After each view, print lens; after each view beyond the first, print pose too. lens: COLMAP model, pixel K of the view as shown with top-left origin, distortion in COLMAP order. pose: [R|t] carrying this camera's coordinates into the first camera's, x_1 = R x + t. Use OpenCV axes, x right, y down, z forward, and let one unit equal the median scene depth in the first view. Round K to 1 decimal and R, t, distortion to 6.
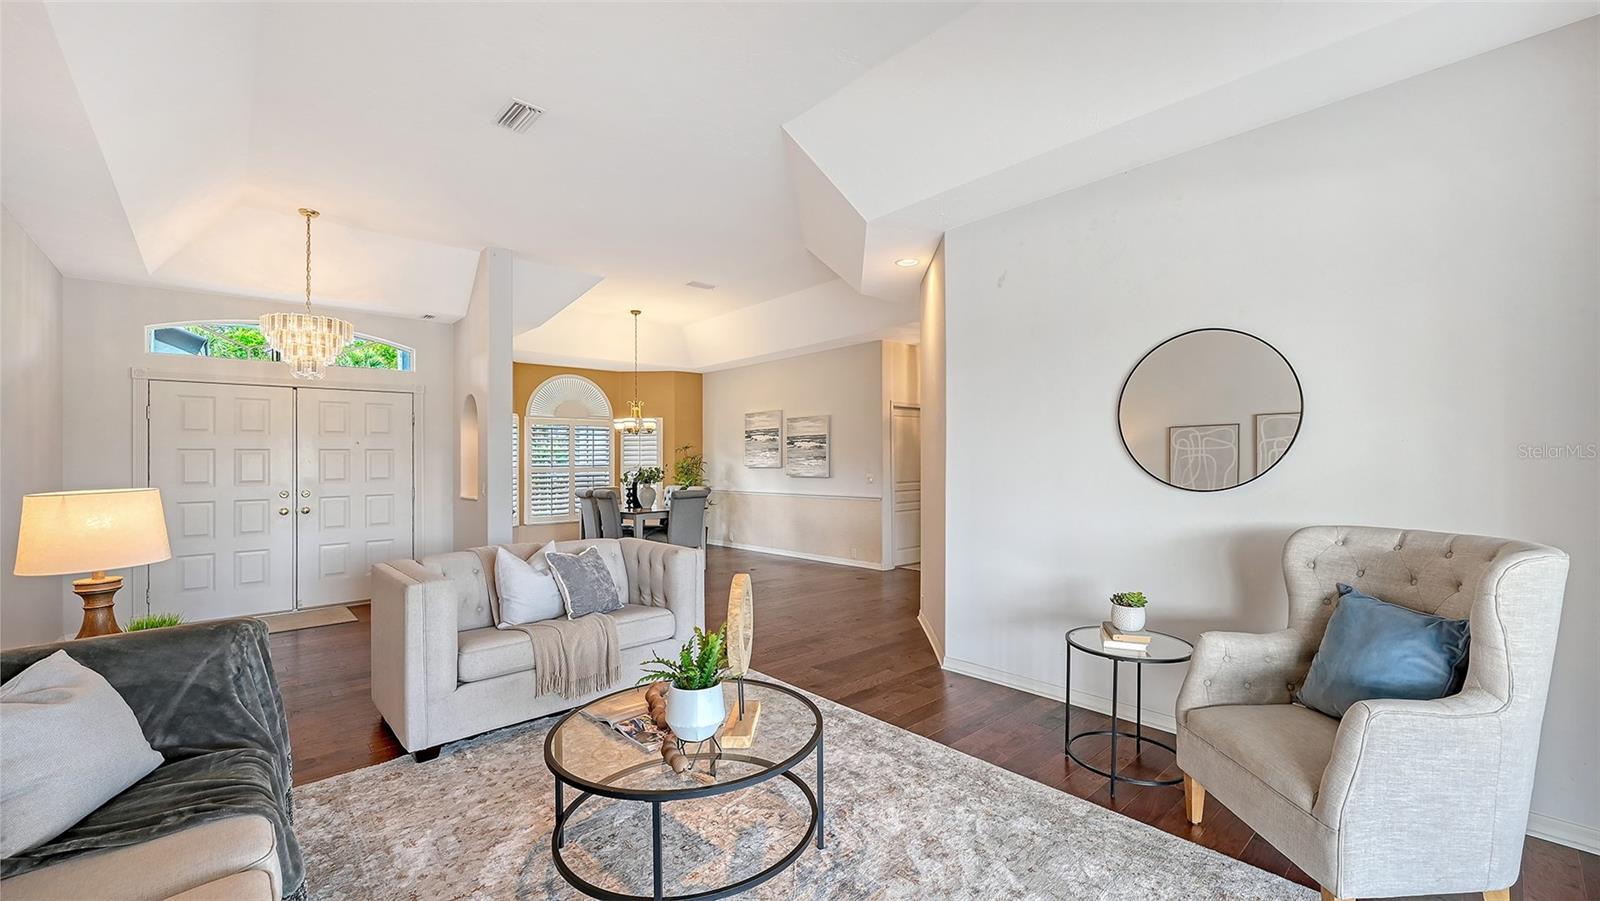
lens RADIAL K [[644.4, 0, 814.3], [0, 644.4, 456.0], [0, 0, 1]] dist [-0.000475, -0.000030]
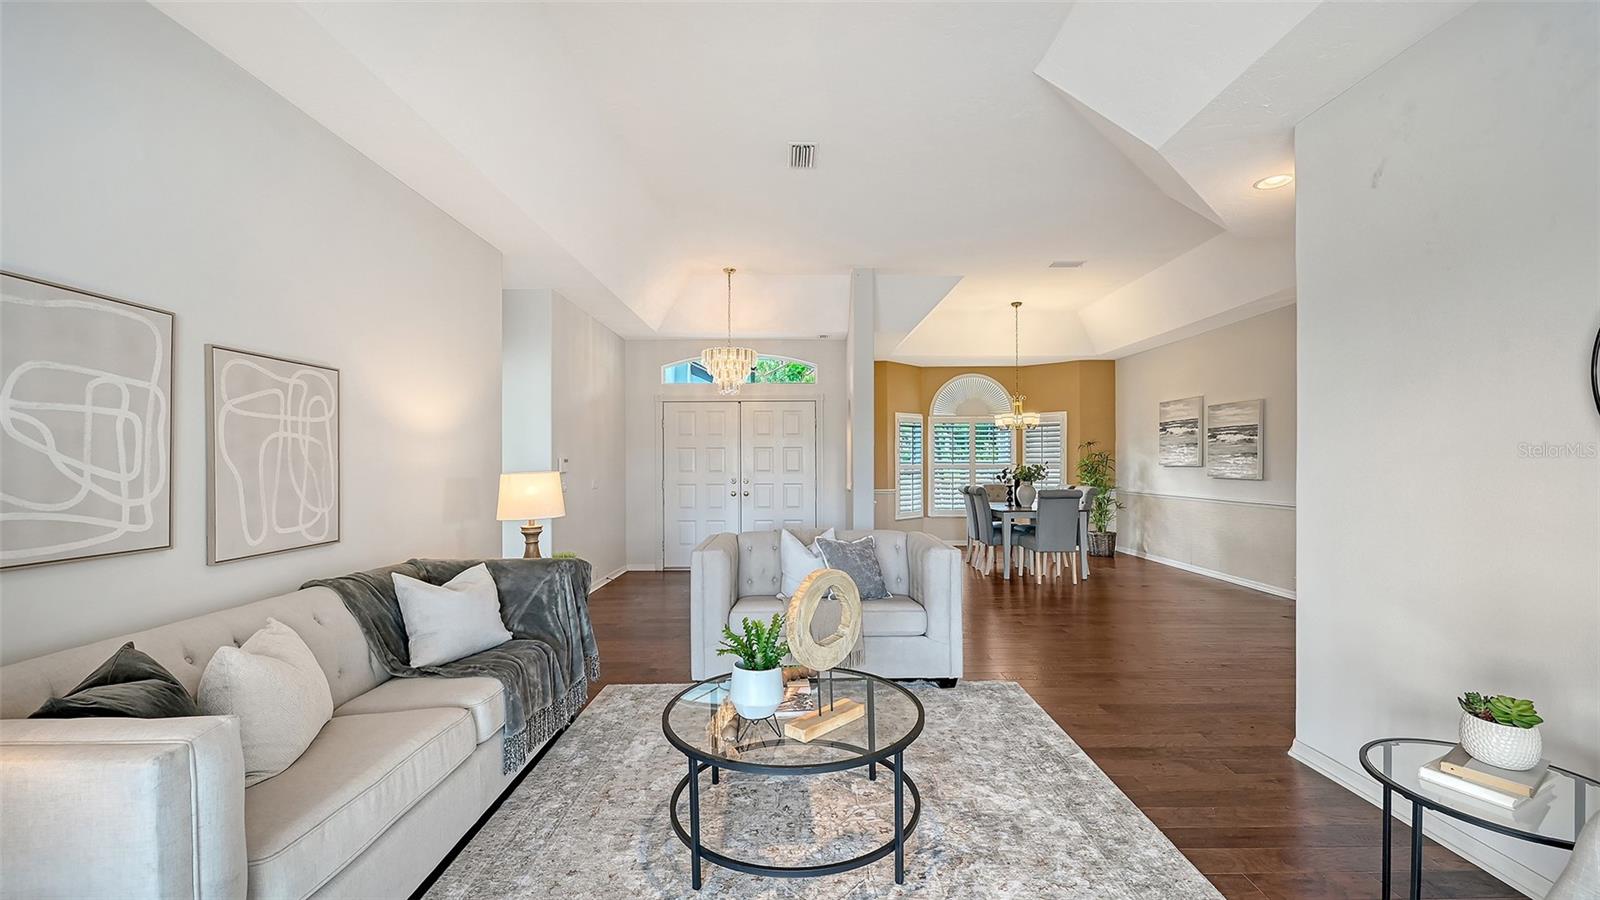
lens RADIAL K [[646.8, 0, 803.0], [0, 646.8, 455.0], [0, 0, 1]] dist [-0.000145, -0.000033]
pose [[0.739727, 0.001194, -0.672906, 0.139651], [0.000280, 0.999998, 0.002082, 0.001730], [0.672907, -0.001728, 0.739725, 0.064060]]
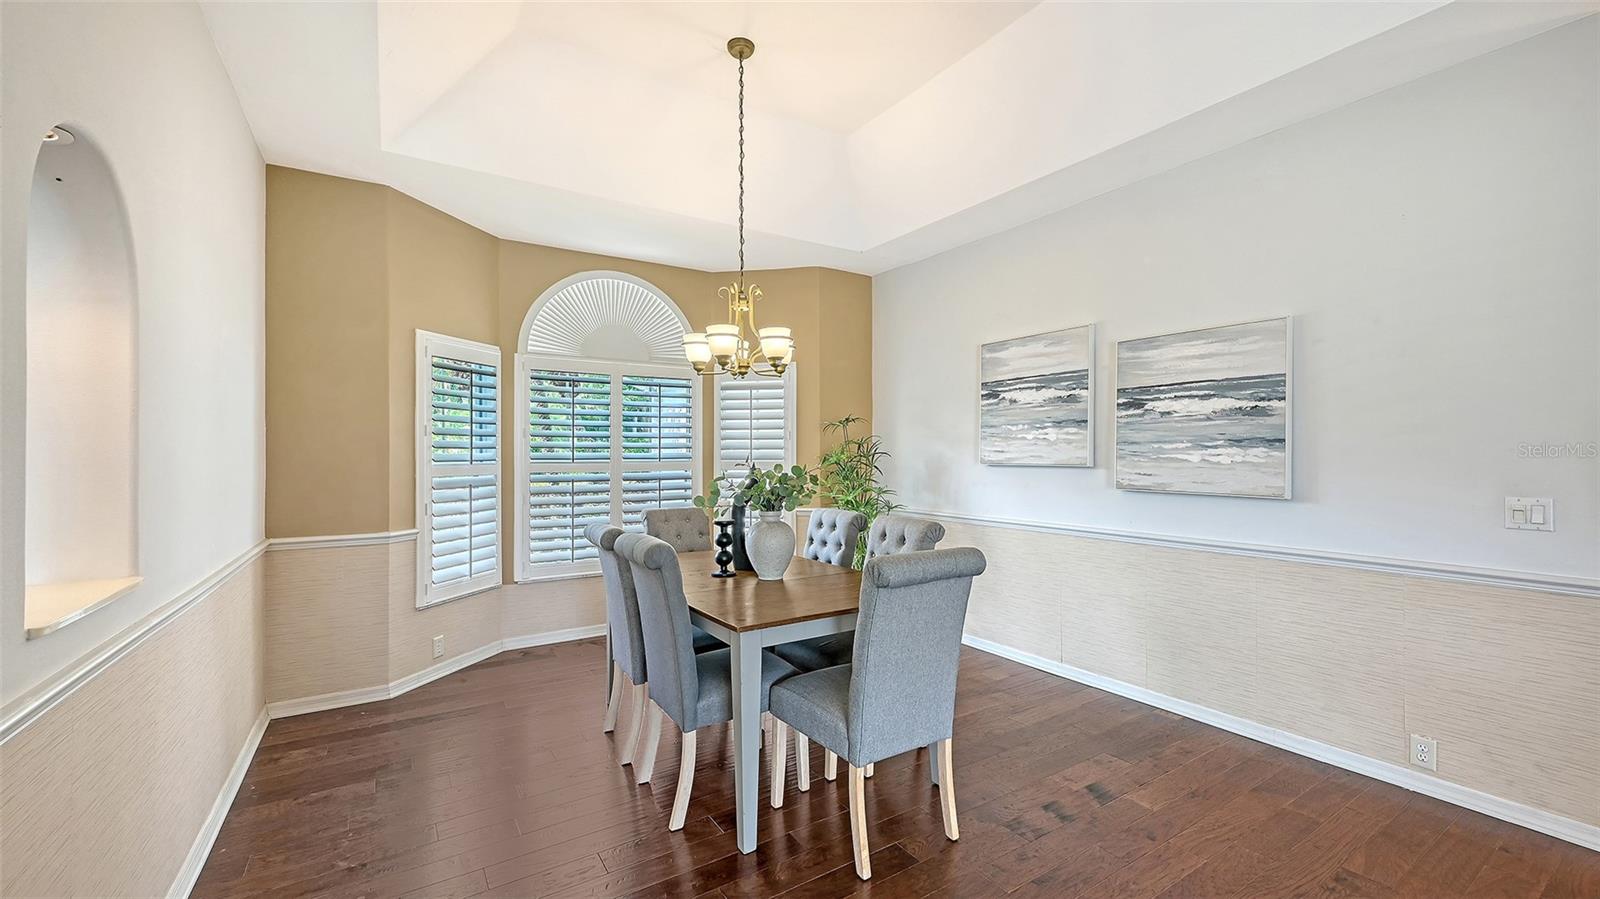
lens RADIAL K [[644.4, 0, 814.3], [0, 644.4, 455.0], [0, 0, 1]] dist [-0.000475, -0.000030]
pose [[0.986291, 0.008342, -0.164806, -0.173803], [-0.006275, 0.999895, 0.013056, 0.006879], [0.164898, -0.011843, 0.986240, 0.639284]]
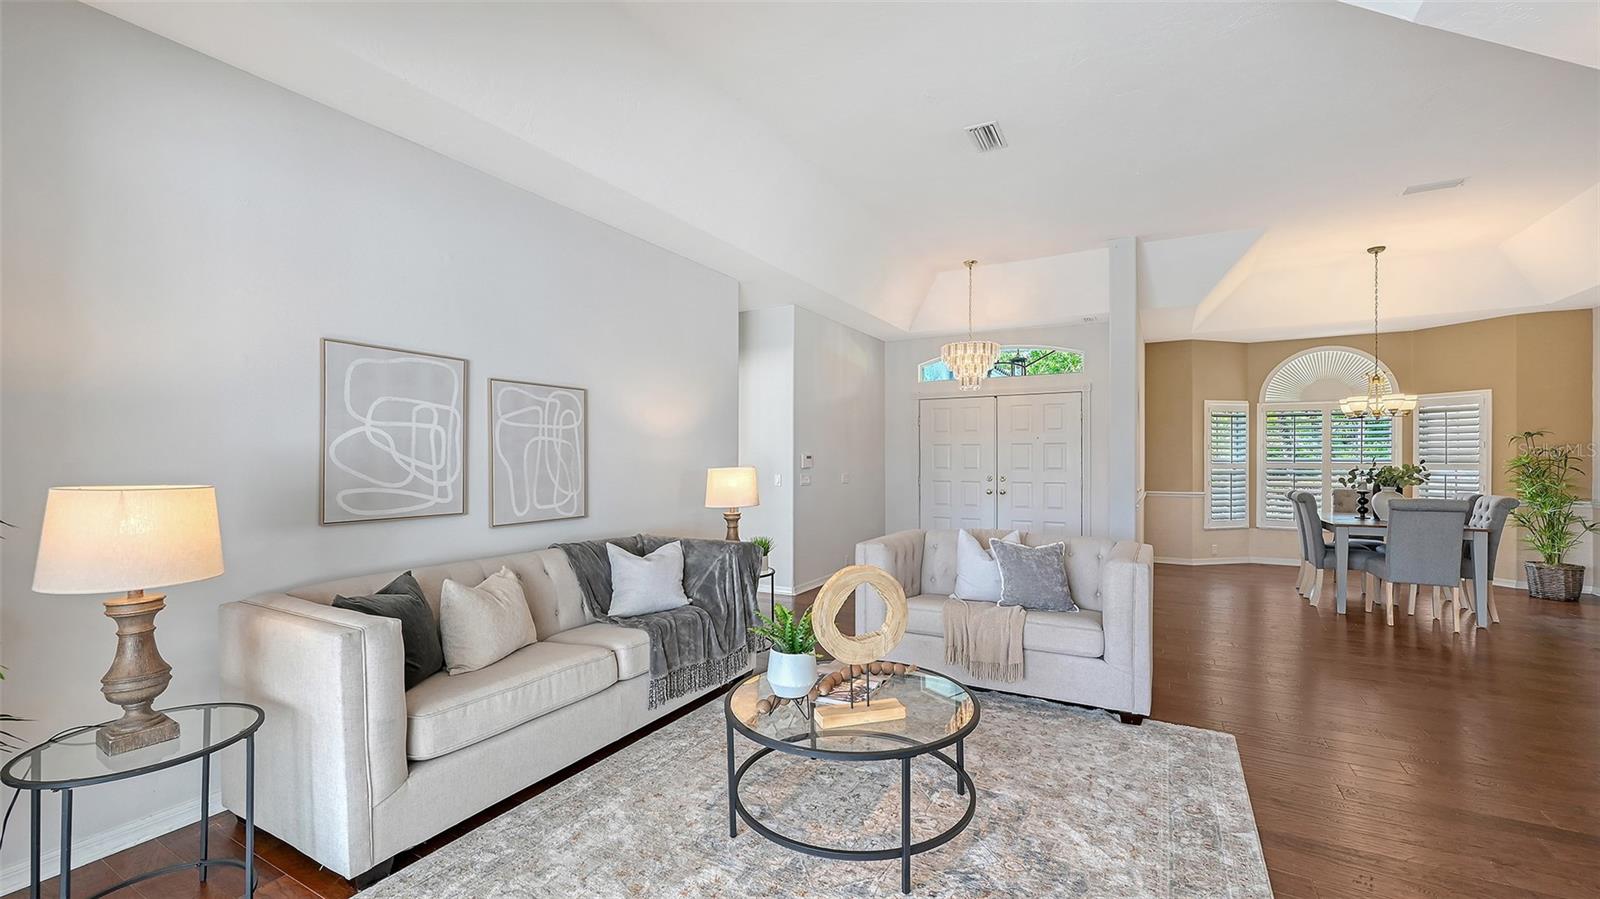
lens RADIAL K [[647.1, 0, 801.3], [0, 647.1, 455.8], [0, 0, 1]] dist [-0.001244, -0.000220]
pose [[0.309262, 0.007465, -0.950947, 0.215733], [0.002800, 0.999958, 0.008760, 0.000865], [0.950973, -0.005372, 0.309228, 0.159144]]
